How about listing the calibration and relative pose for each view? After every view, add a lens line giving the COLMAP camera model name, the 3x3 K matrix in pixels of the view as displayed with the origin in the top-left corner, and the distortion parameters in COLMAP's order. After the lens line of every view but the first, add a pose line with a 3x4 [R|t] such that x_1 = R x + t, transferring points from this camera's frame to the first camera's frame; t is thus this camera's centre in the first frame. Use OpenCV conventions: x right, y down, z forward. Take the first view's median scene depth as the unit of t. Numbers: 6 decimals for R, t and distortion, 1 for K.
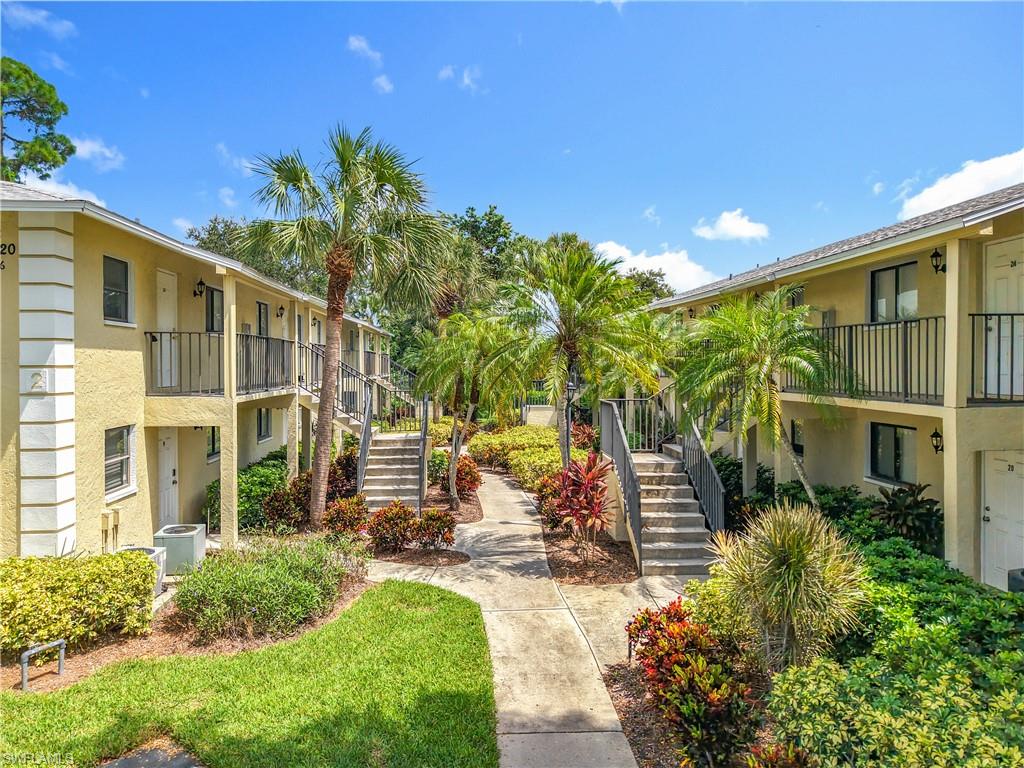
lens RADIAL K [[672.2, 0, 512.0], [0, 672.2, 384.0], [0, 0, 1]] dist [-0.002041, -0.000355]
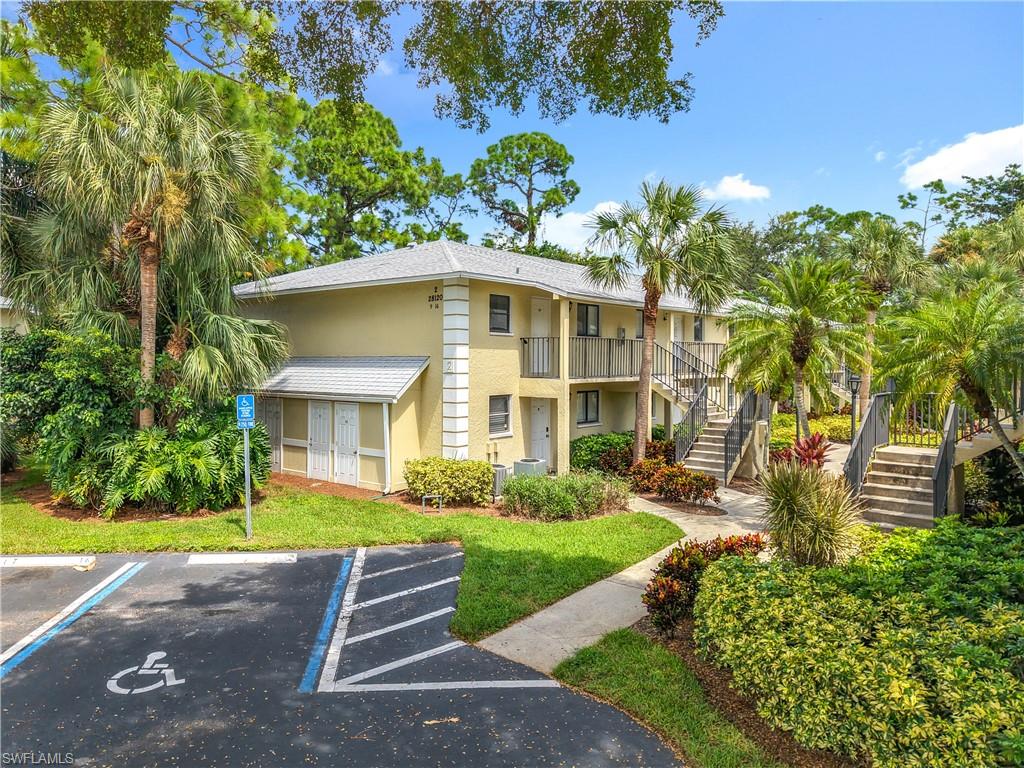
lens RADIAL K [[705.2, 0, 512.0], [0, 705.2, 384.0], [0, 0, 1]] dist [0.057054, -0.081475]
pose [[0.737348, 0.026981, -0.674974, 0.587815], [-0.022287, 0.999630, 0.015612, 0.008006], [0.675145, 0.003532, 0.737677, -0.268337]]
